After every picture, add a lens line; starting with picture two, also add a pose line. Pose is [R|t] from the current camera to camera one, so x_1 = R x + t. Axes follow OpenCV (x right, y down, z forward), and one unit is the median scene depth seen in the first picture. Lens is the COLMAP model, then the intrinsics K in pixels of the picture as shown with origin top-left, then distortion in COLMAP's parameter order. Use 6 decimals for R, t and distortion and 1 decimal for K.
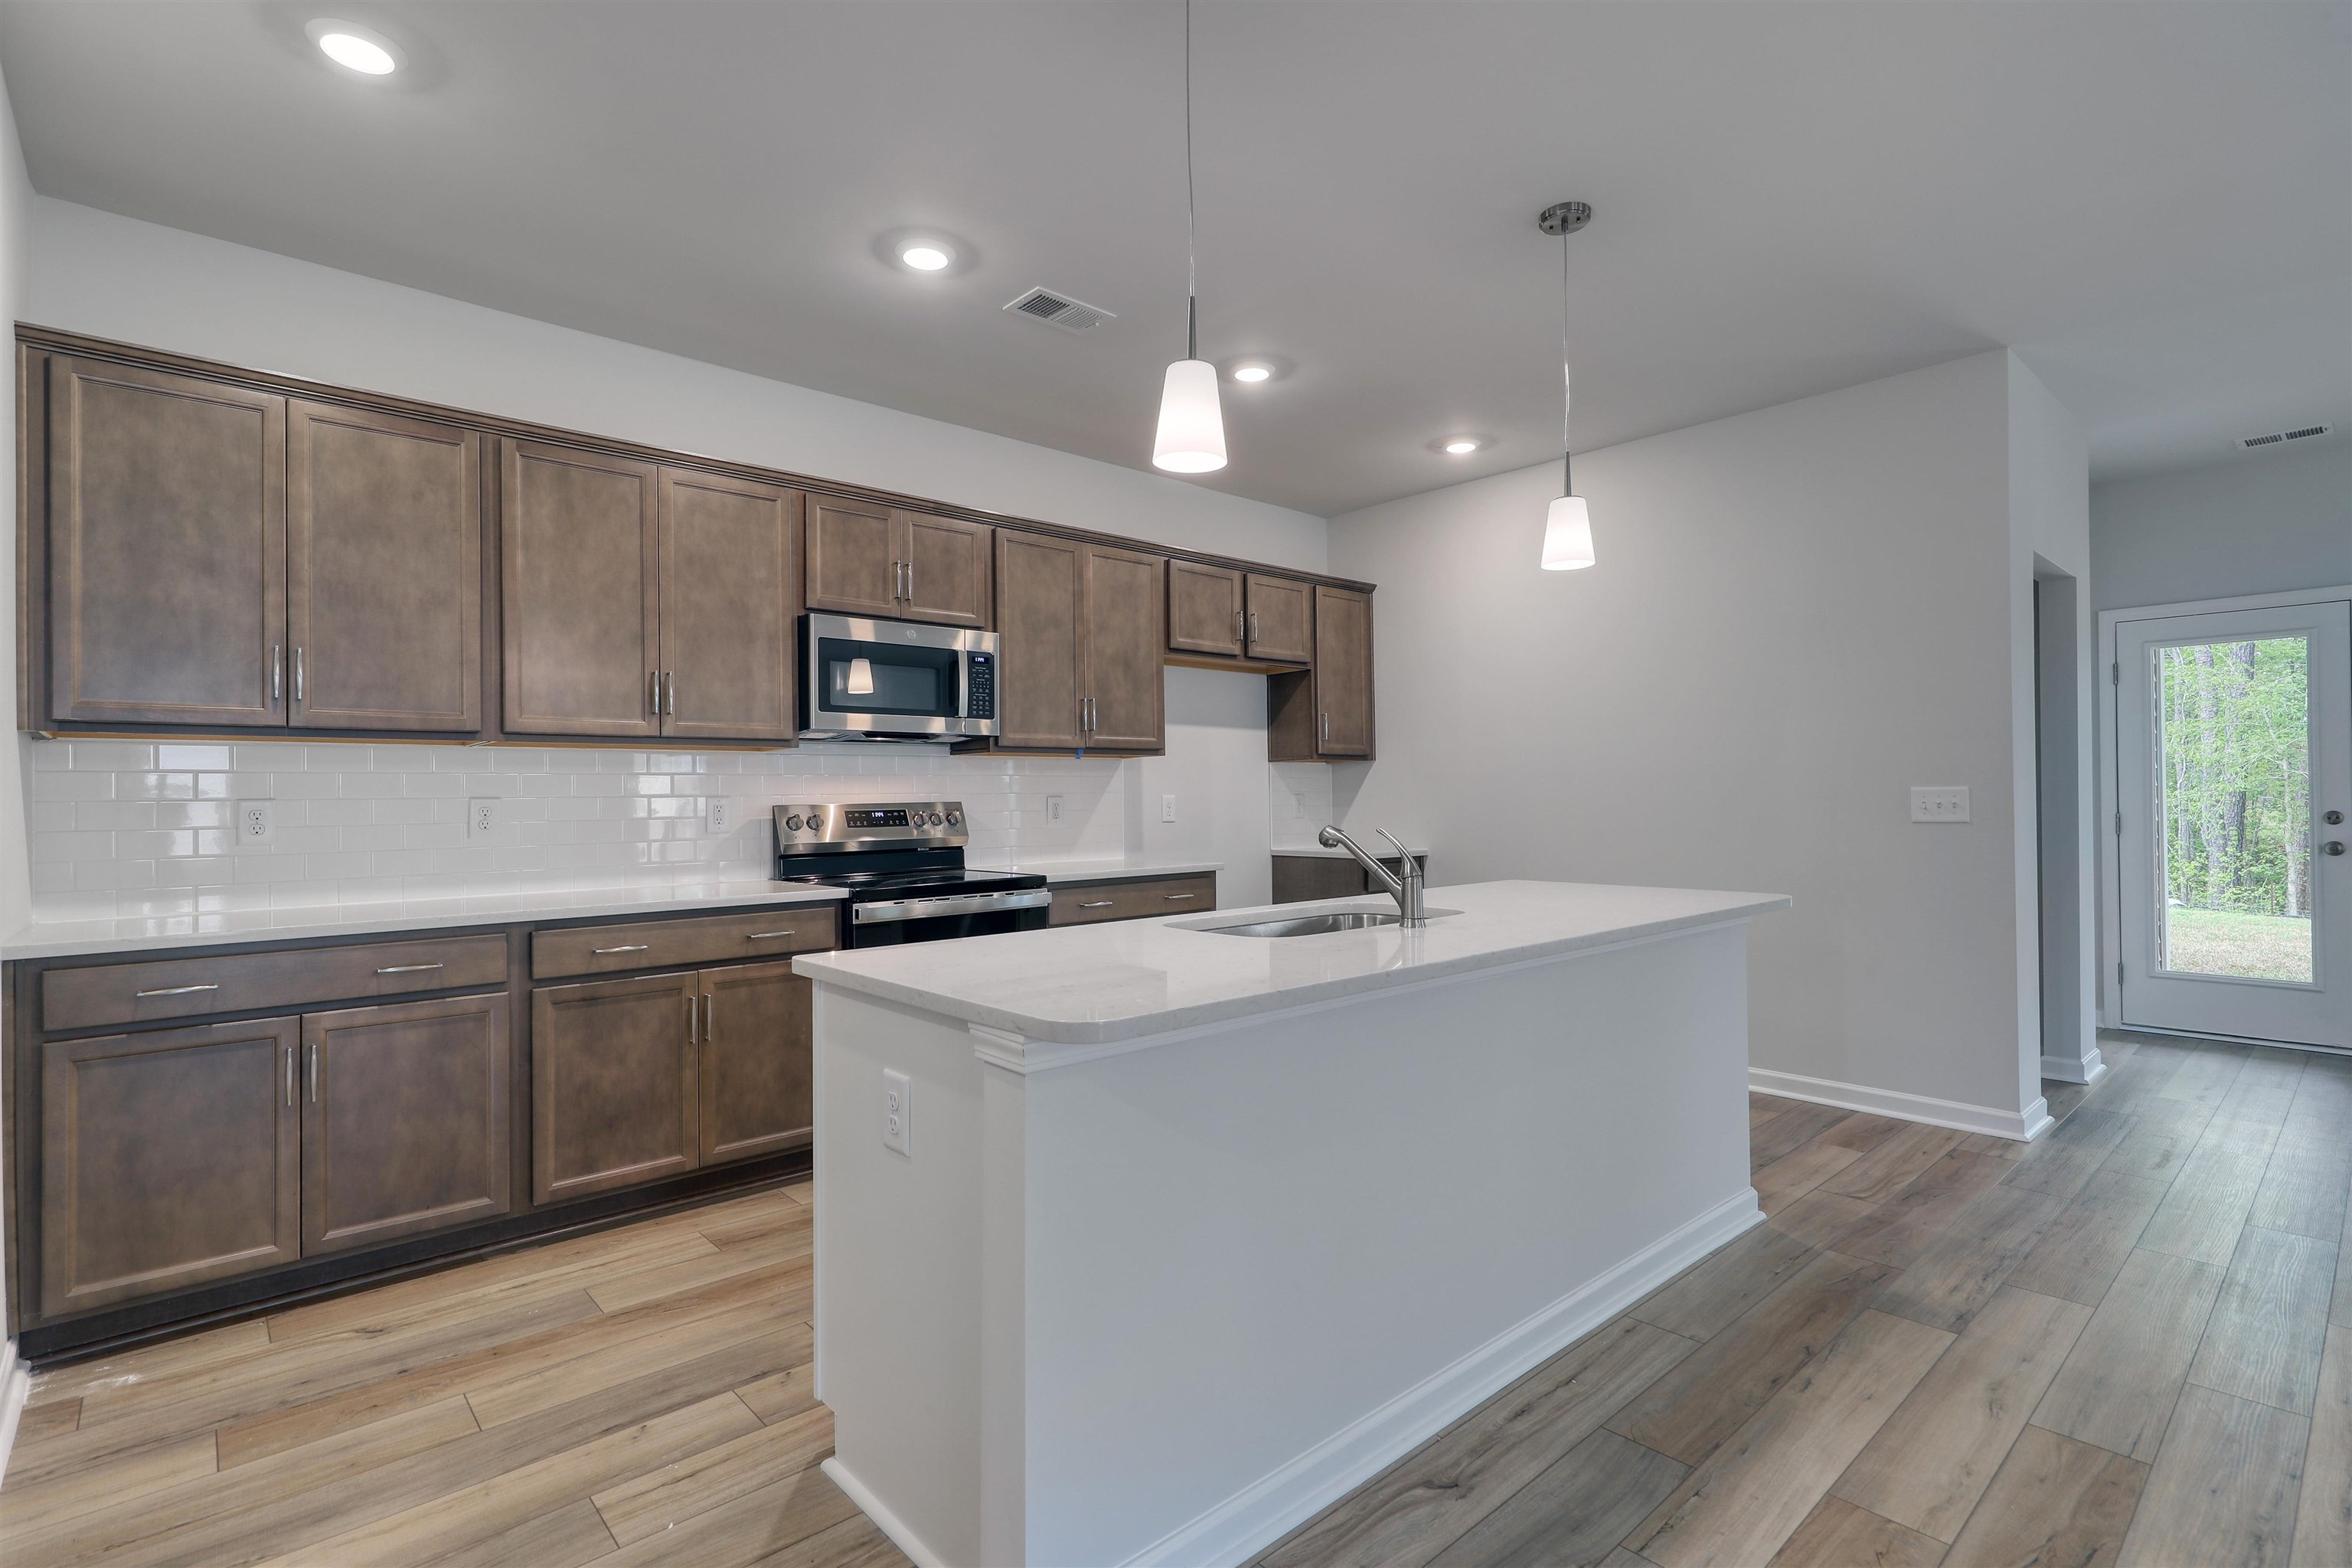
lens RADIAL K [[1106.1, 0, 1172.8], [0, 1106.1, 788.6], [0, 0, 1]] dist [0.008771, 0.001233]
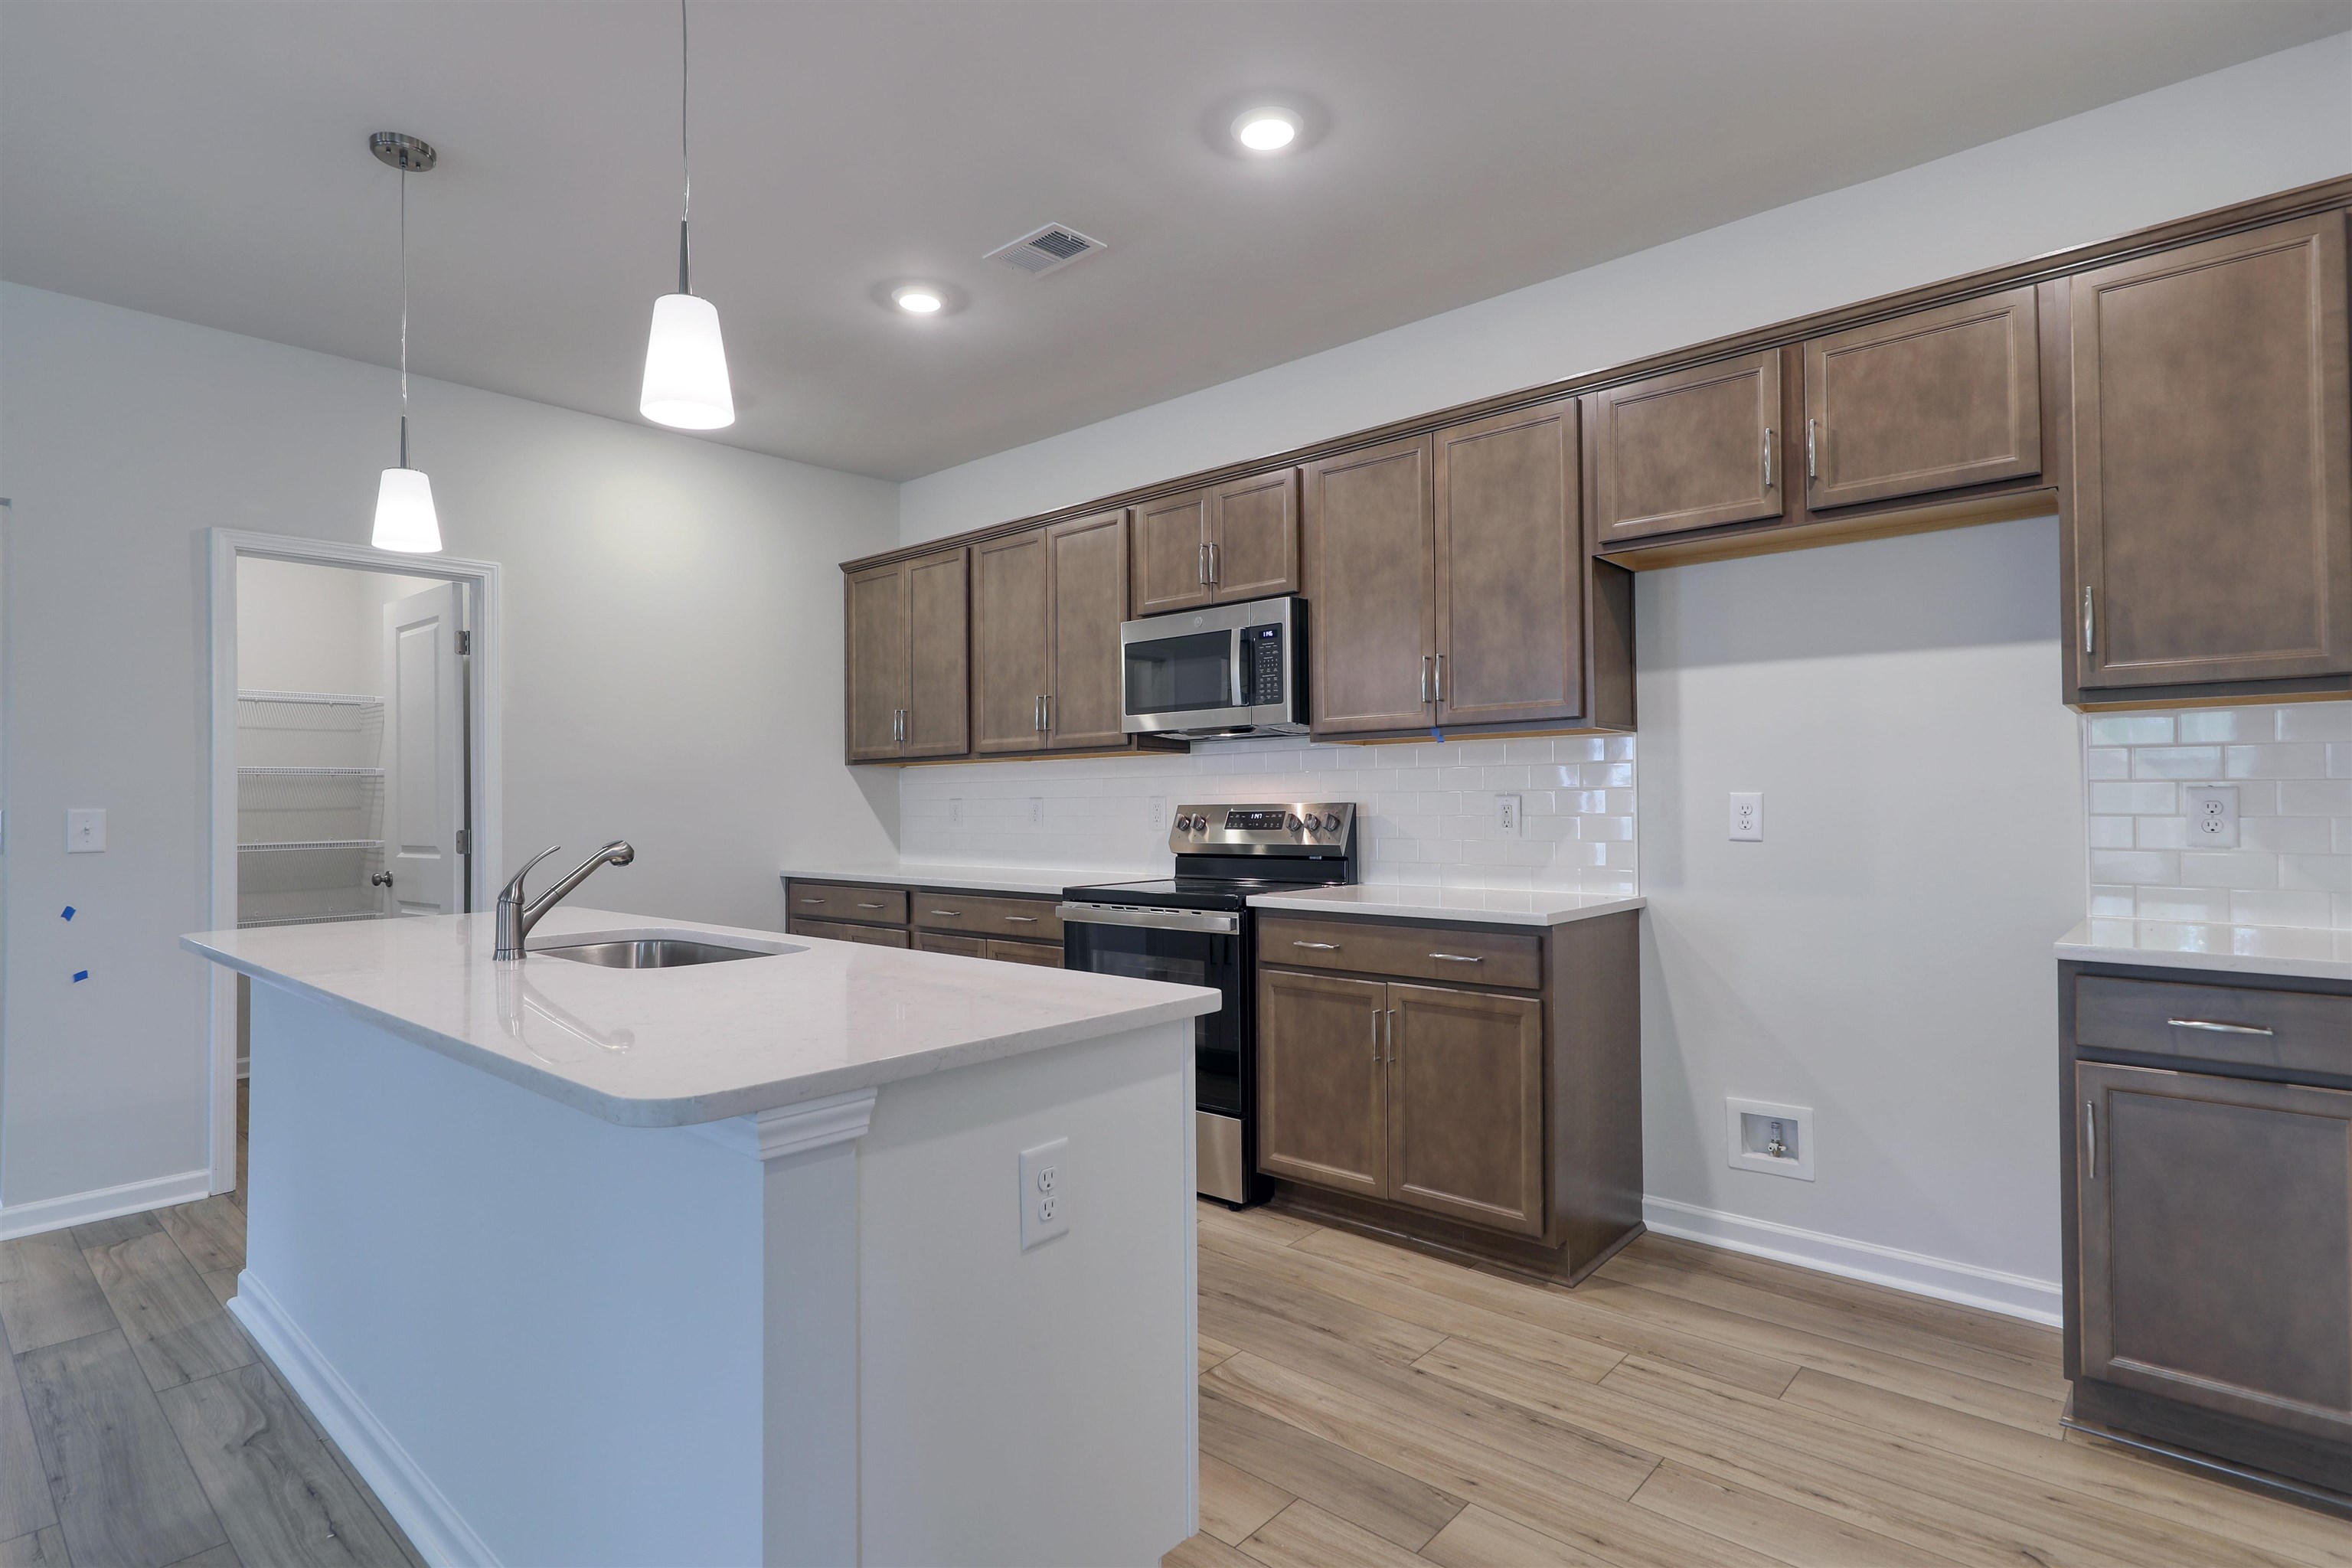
lens RADIAL K [[1172.7, 0, 1173.9], [0, 1172.7, 786.6], [0, 0, 1]] dist [0.003333, 0.000926]
pose [[0.110284, -0.002515, -0.993897, 0.751650], [0.017741, 0.999842, -0.000561, -0.002054], [0.993742, -0.017571, 0.110312, 0.892355]]
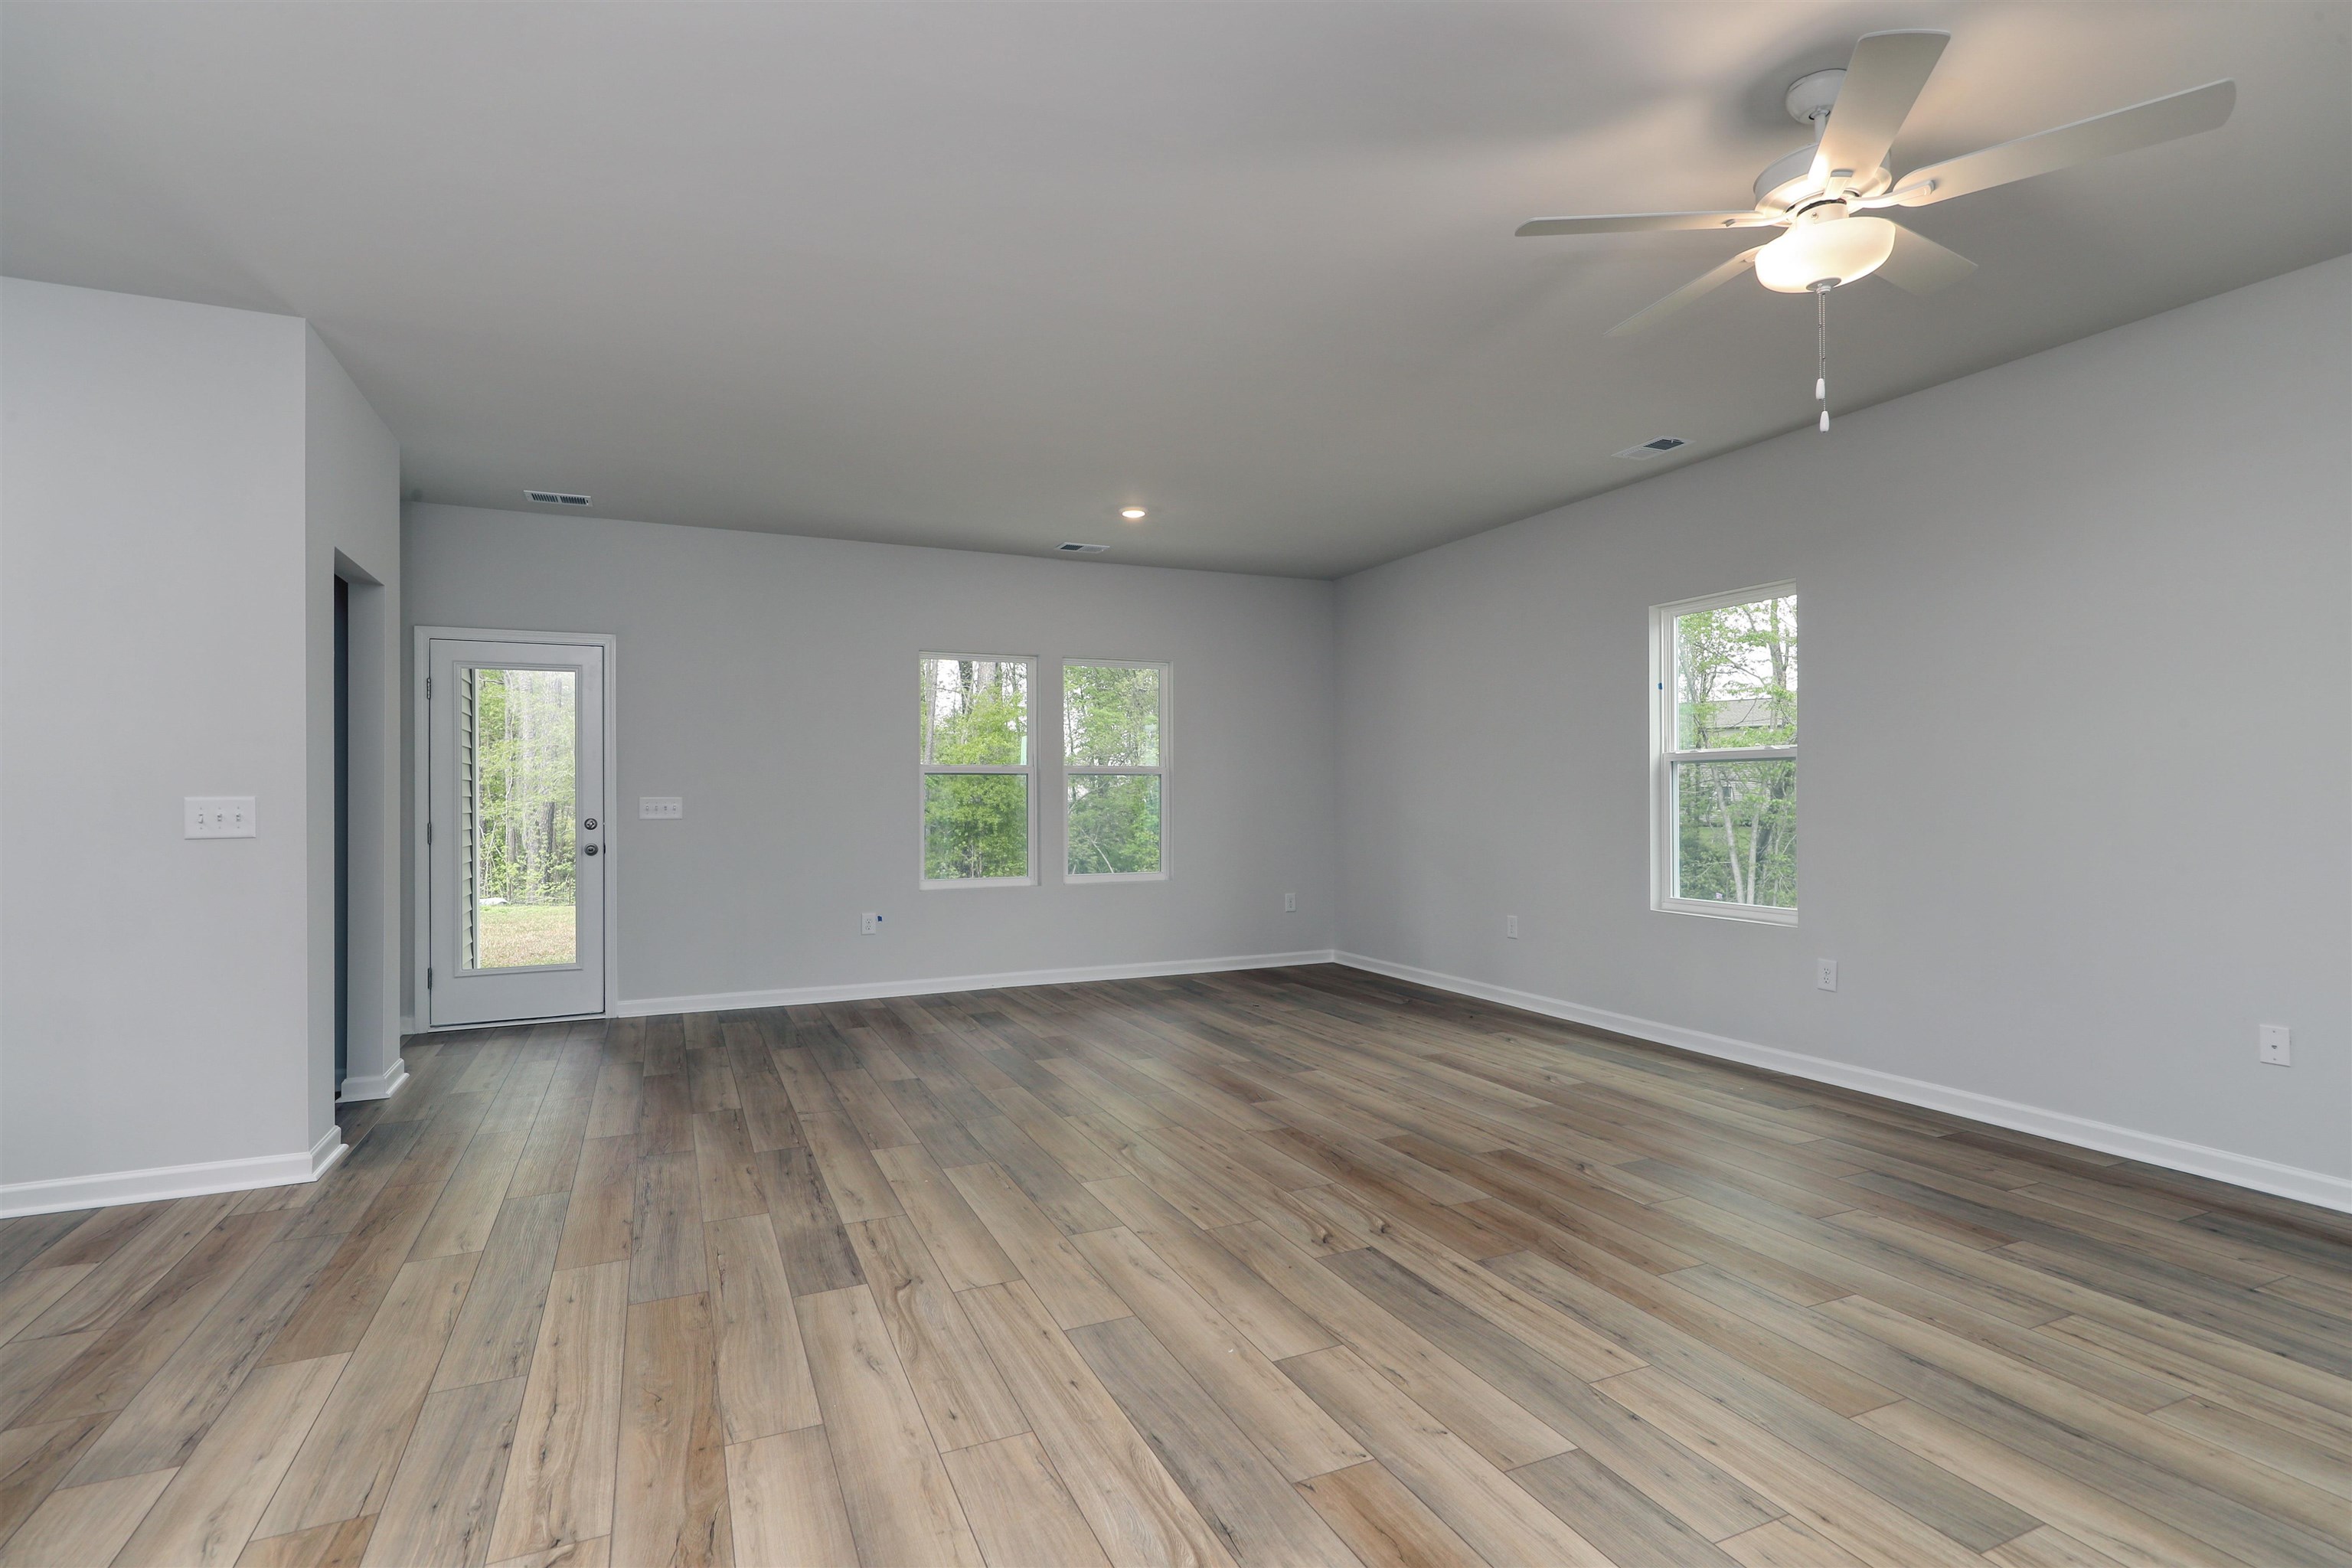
lens RADIAL K [[1106.1, 0, 1176.4], [0, 1106.1, 786.2], [0, 0, 1]] dist [0.008771, 0.001233]
pose [[0.299300, 0.016673, 0.954013, 0.086028], [-0.006353, 0.999860, -0.015481, -0.000711], [-0.954138, -0.001427, 0.299364, 0.037498]]
